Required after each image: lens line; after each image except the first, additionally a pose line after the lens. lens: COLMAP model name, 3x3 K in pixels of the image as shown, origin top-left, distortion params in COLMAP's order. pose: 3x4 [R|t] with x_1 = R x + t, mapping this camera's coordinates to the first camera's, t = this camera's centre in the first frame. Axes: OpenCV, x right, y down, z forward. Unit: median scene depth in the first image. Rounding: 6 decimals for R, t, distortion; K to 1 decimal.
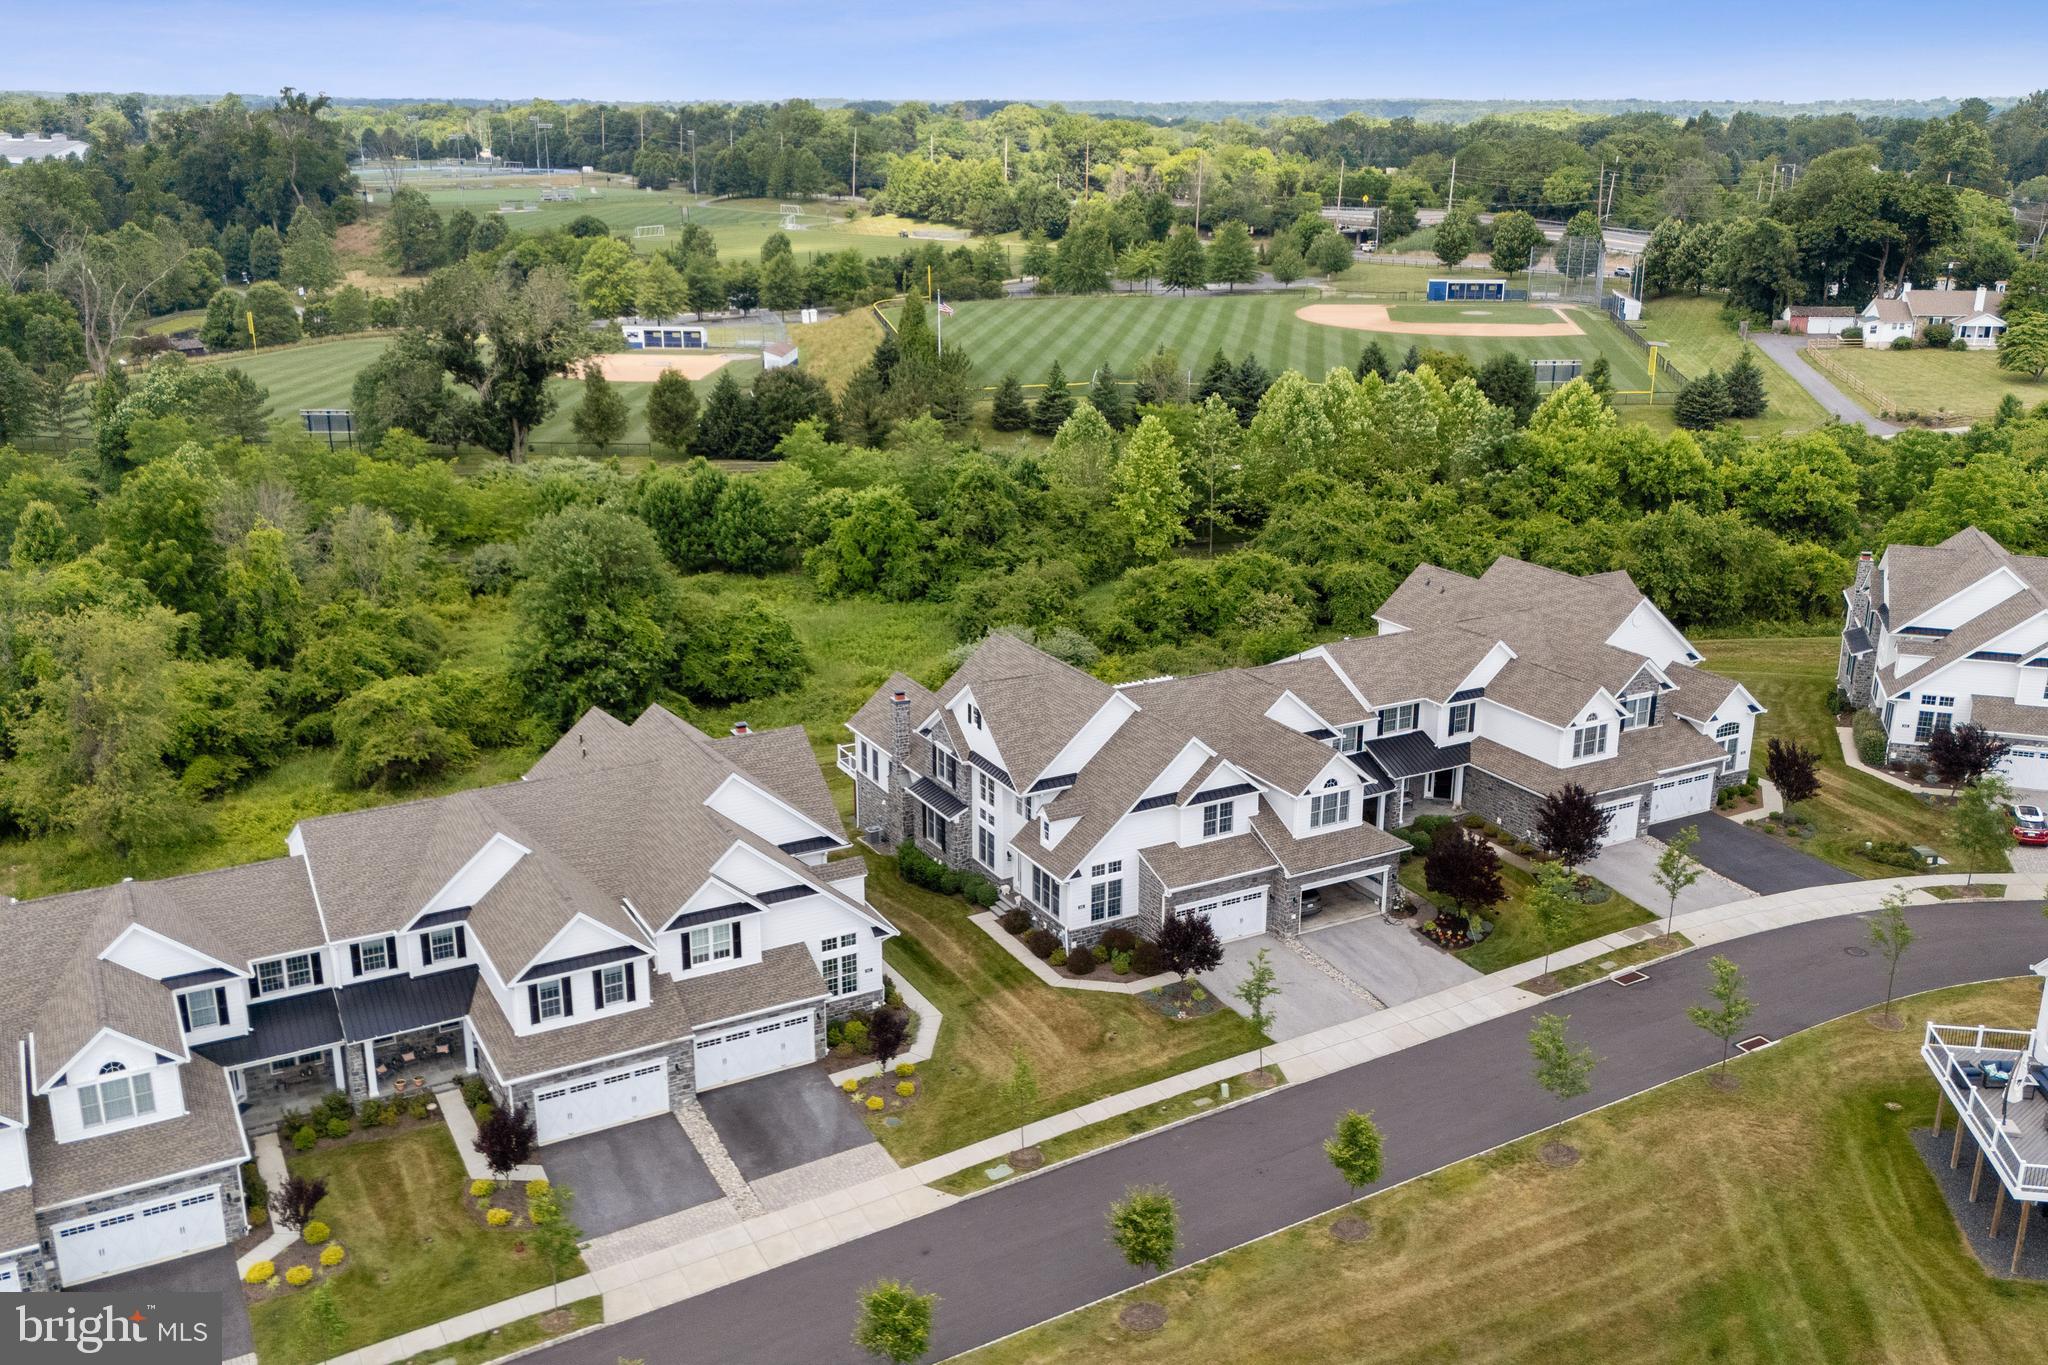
lens RADIAL K [[1755.1, 0, 1028.0], [0, 1755.1, 692.1], [0, 0, 1]] dist [0.081301, -0.106876]
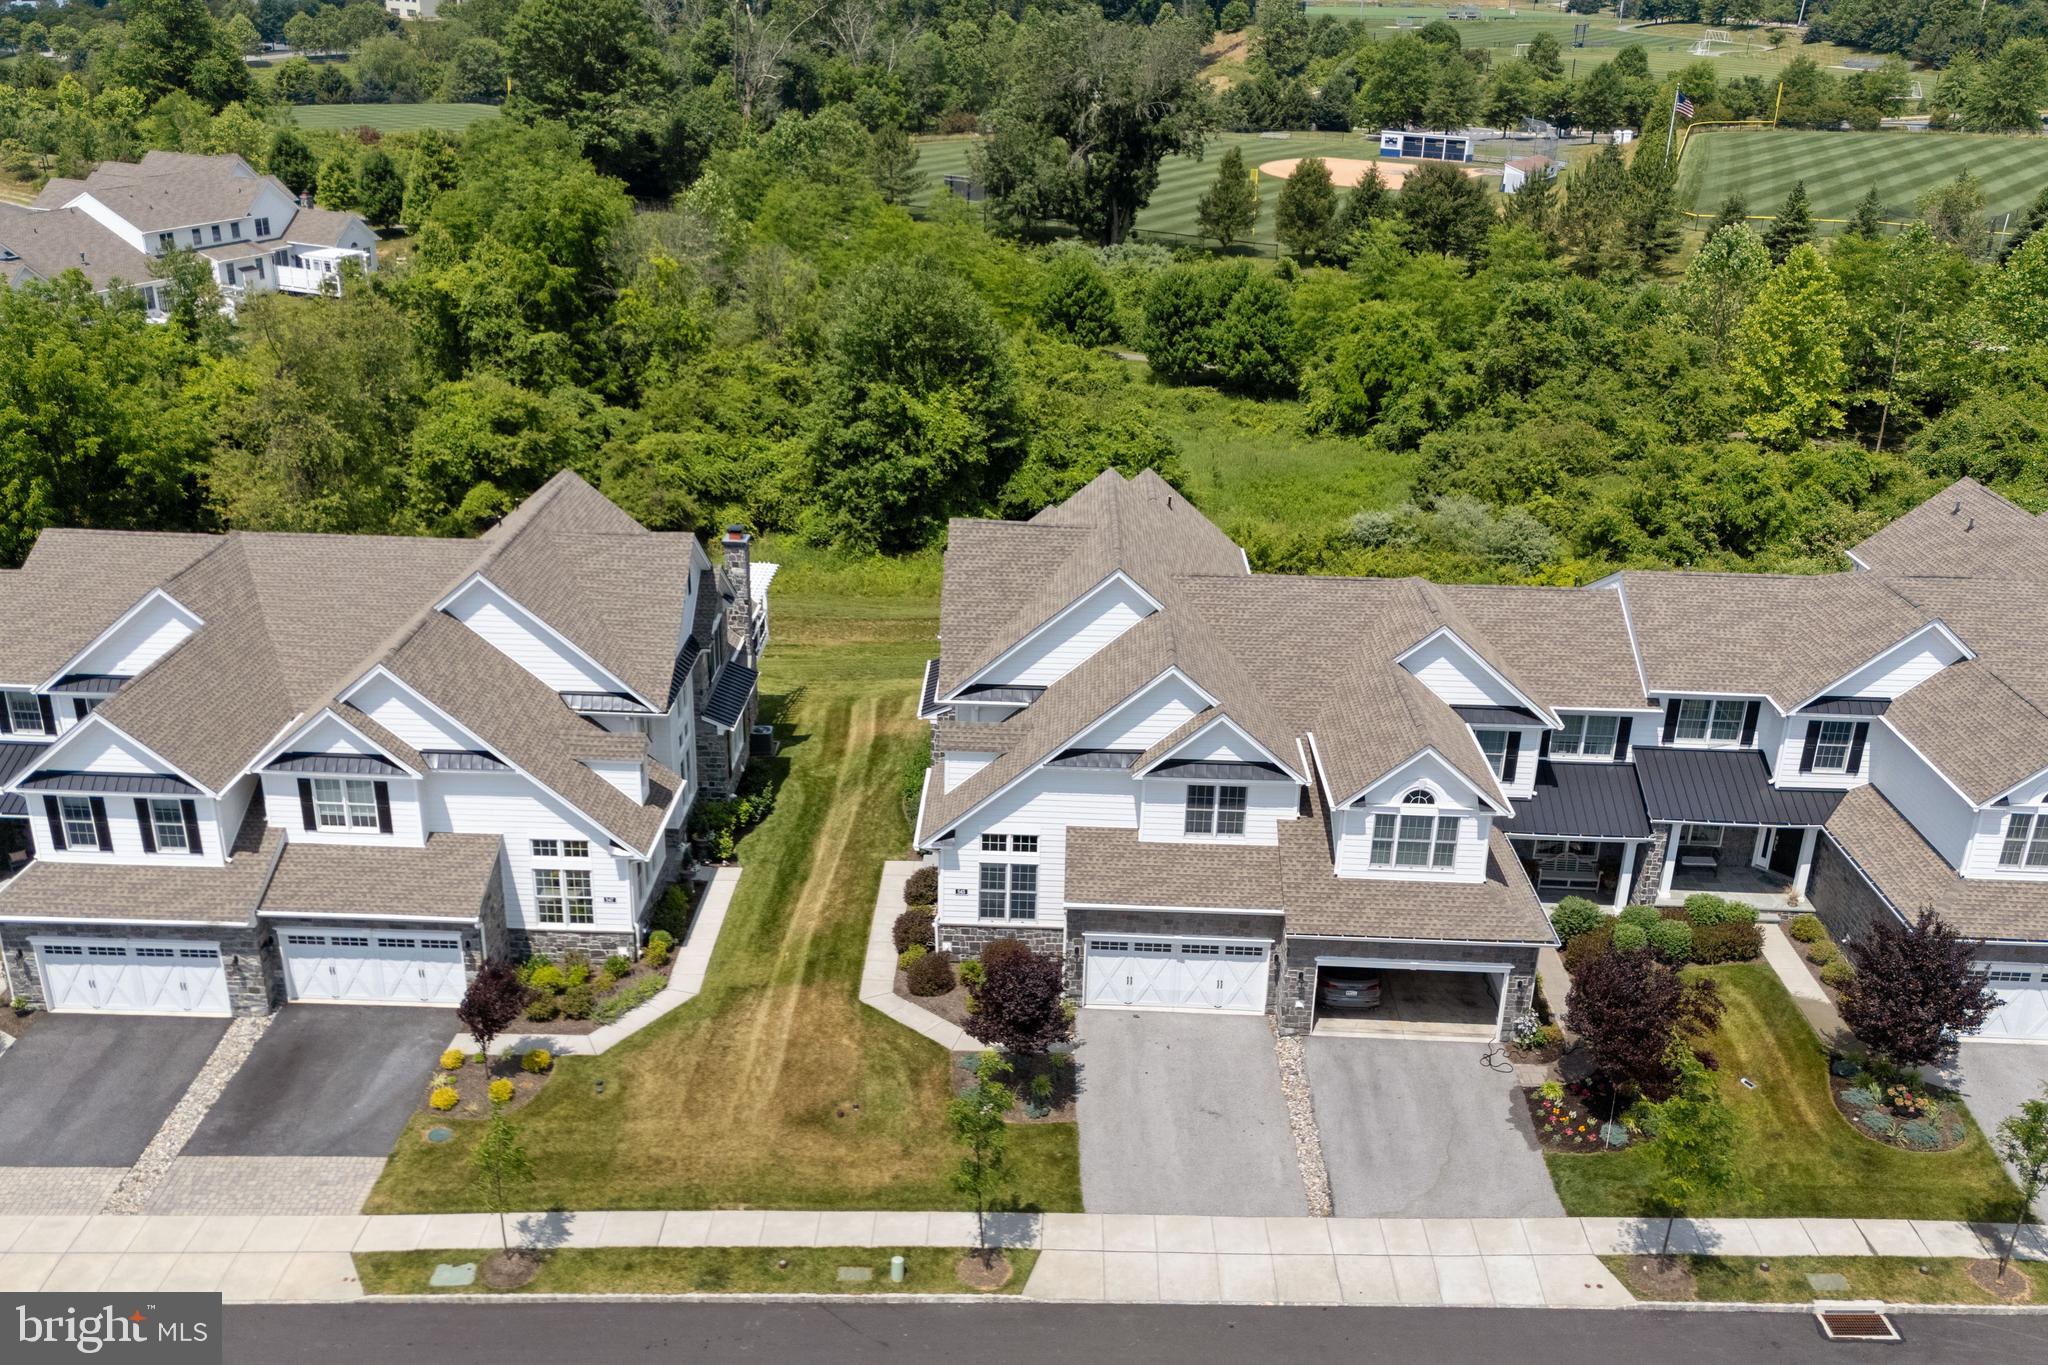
lens RADIAL K [[1755.1, 0, 1028.0], [0, 1755.1, 692.1], [0, 0, 1]] dist [0.081301, -0.106876]
pose [[0.866946, 0.212745, -0.450714, 0.274227], [-0.175883, 0.976731, 0.122724, -0.025381], [0.466336, -0.027122, 0.884192, 0.387558]]
